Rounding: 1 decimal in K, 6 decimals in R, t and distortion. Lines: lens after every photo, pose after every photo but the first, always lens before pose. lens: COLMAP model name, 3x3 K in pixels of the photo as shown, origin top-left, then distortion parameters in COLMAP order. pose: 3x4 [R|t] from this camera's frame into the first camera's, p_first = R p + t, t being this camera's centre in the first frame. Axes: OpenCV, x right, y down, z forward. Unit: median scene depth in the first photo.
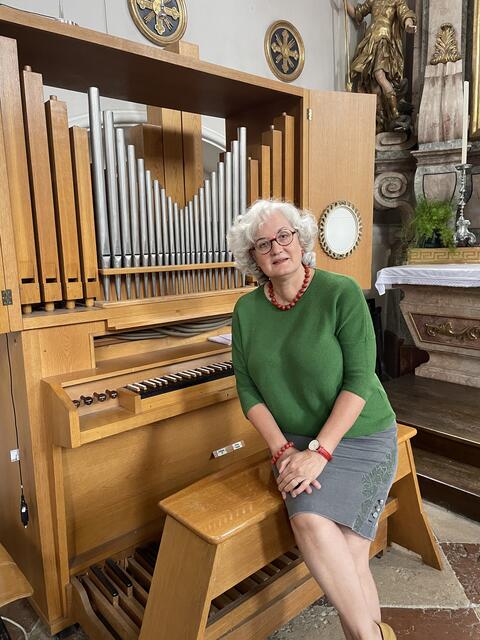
lens RADIAL K [[490.4, 0, 243.4], [0, 490.4, 326.8], [0, 0, 1]] dist [0.069530, -0.092555]
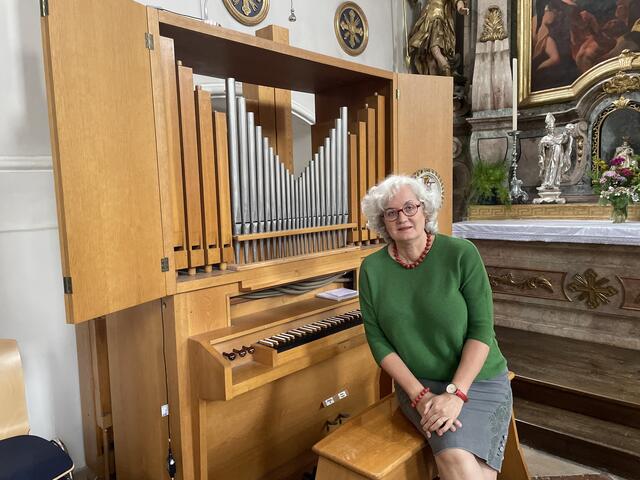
lens RADIAL K [[490.4, 0, 318.1], [0, 490.4, 244.3], [0, 0, 1]] dist [0.069530, -0.092555]
pose [[0.996526, -0.017080, 0.081512, -0.174683], [0.022463, 0.997594, -0.065587, -0.019167], [-0.080196, 0.067190, 0.994512, -0.101110]]
